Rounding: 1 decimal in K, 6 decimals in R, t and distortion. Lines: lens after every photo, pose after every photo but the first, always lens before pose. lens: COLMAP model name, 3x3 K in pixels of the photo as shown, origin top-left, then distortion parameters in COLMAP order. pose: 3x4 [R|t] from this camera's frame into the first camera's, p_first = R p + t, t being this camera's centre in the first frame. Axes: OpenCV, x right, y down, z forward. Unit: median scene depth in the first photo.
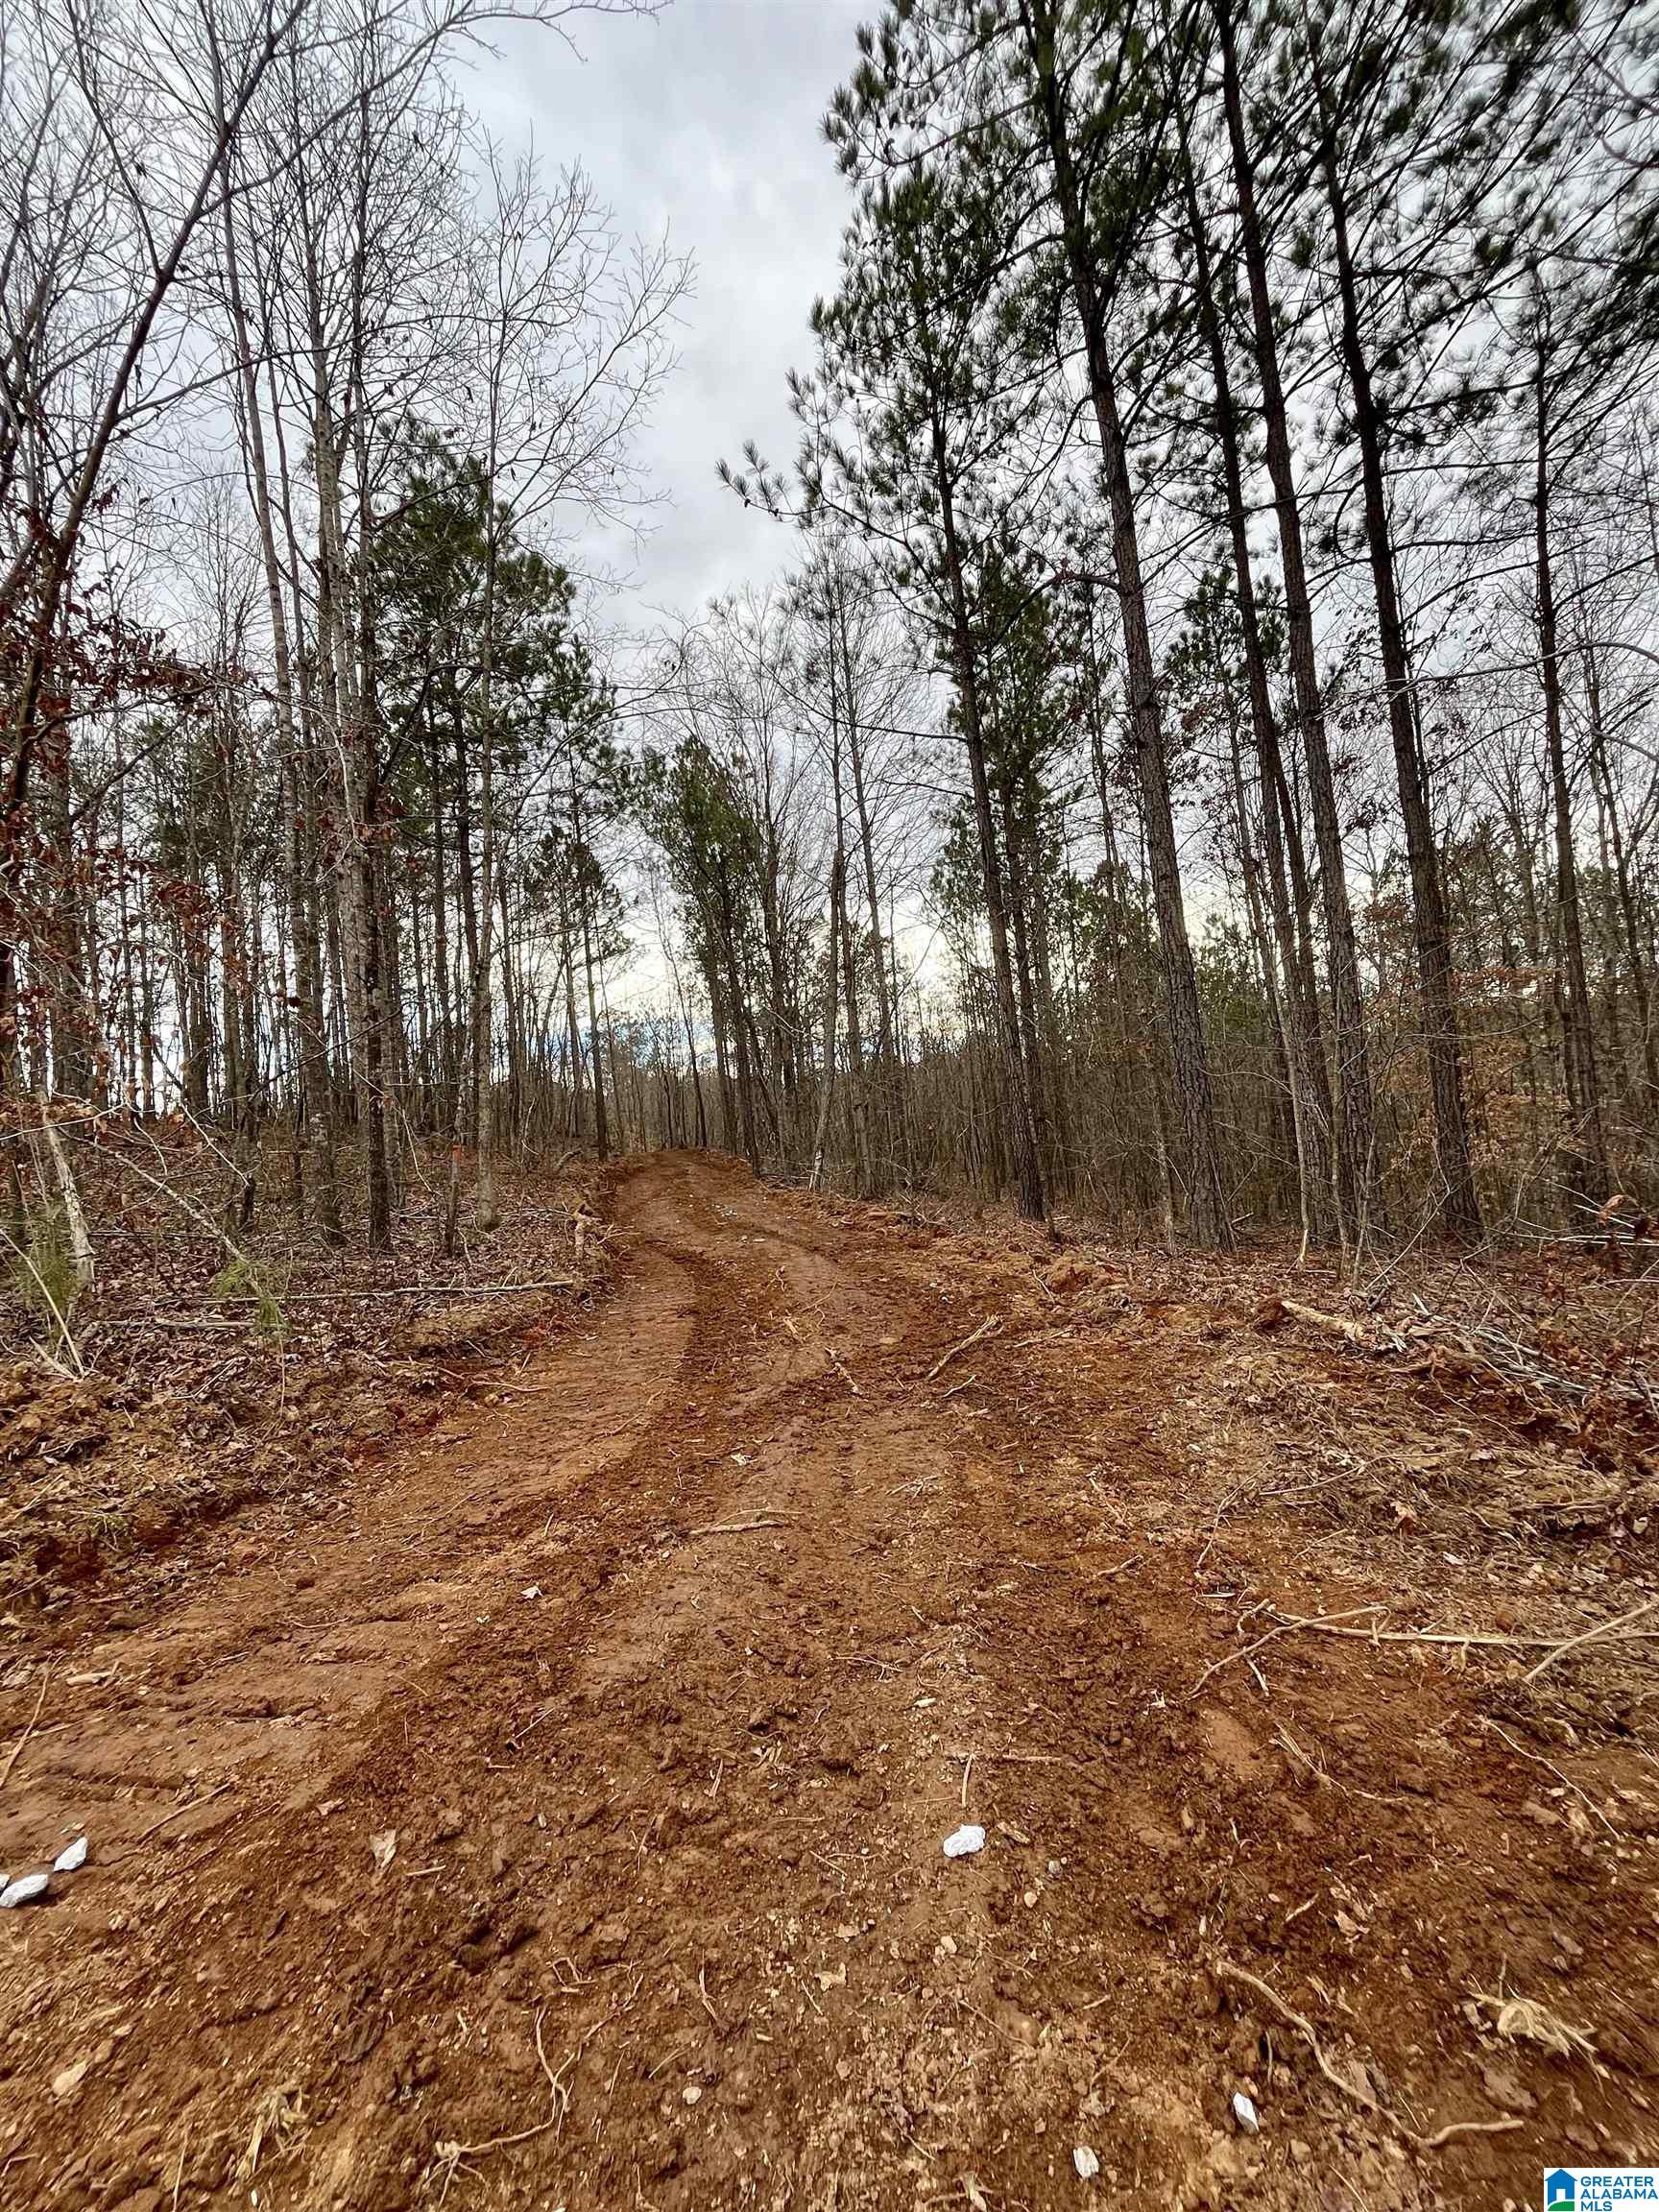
lens RADIAL K [[890.2, 0, 826.0], [0, 890.2, 1103.4], [0, 0, 1]] dist [-0.009598, 0.000762]
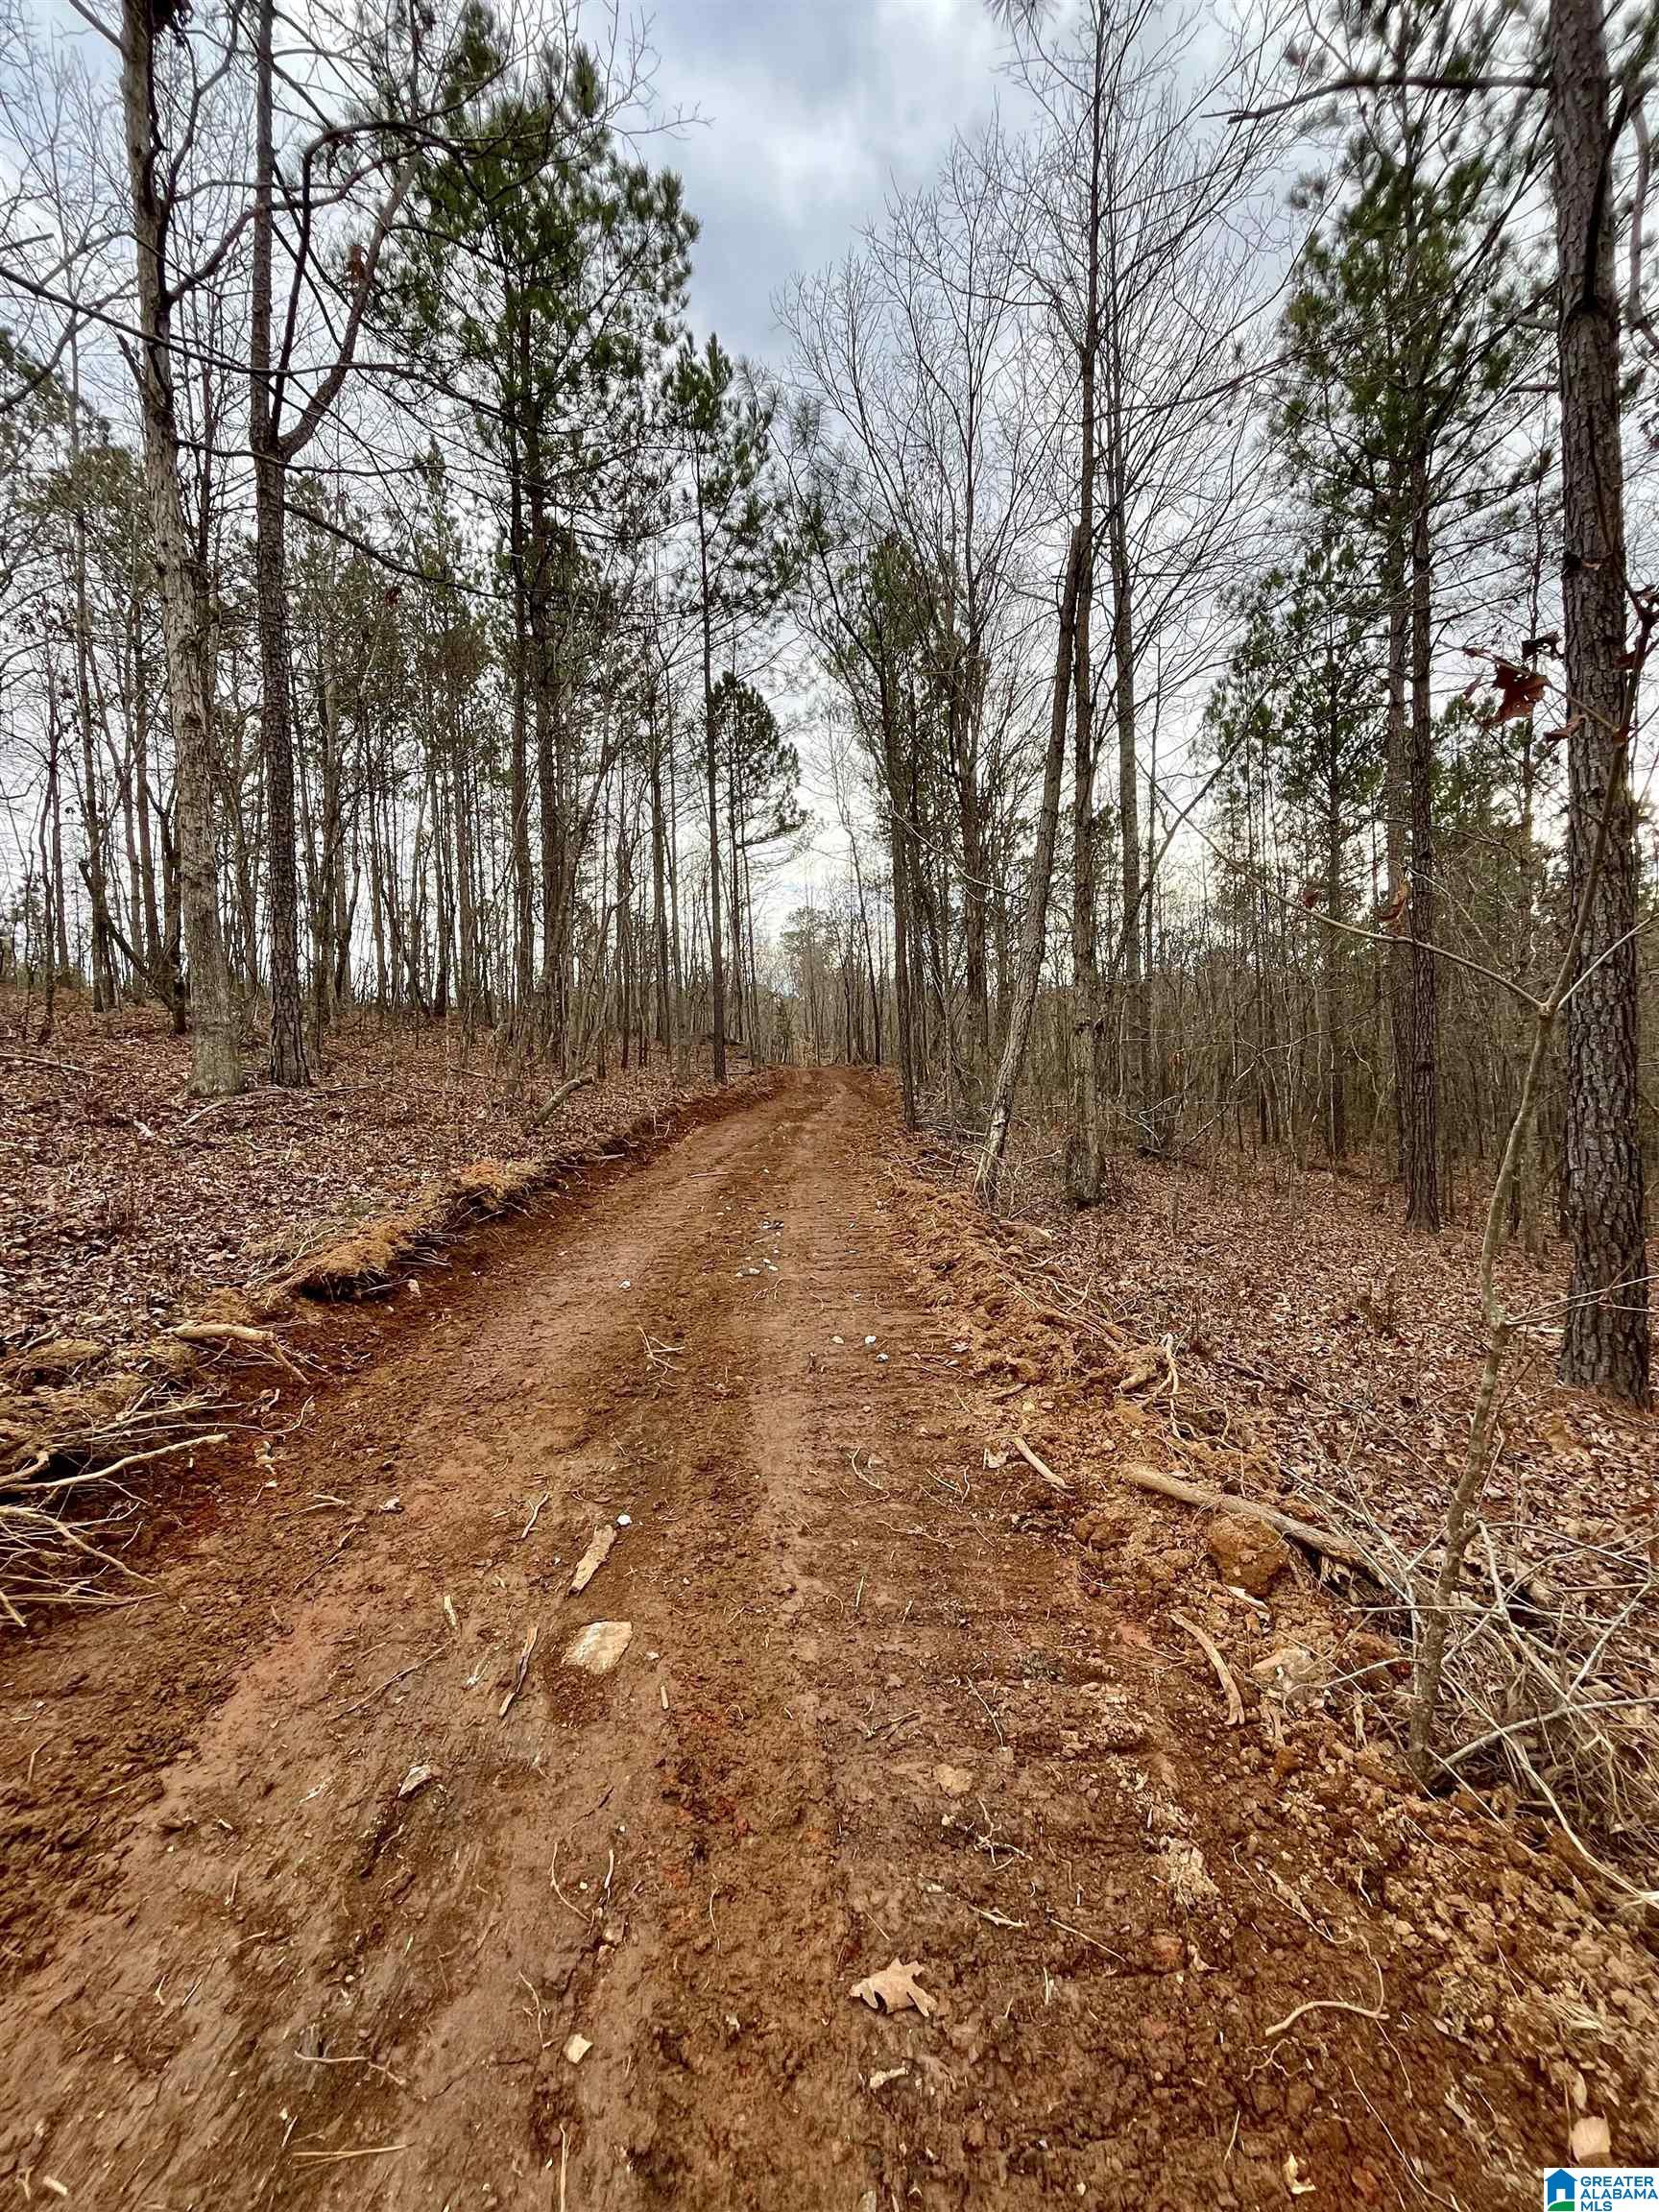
lens RADIAL K [[890.2, 0, 826.0], [0, 890.2, 1103.4], [0, 0, 1]] dist [-0.009598, 0.000762]
pose [[0.971434, 0.064664, -0.228330, 0.012391], [-0.042083, 0.993851, 0.102418, 0.004431], [0.233549, -0.089884, 0.968182, 0.559769]]
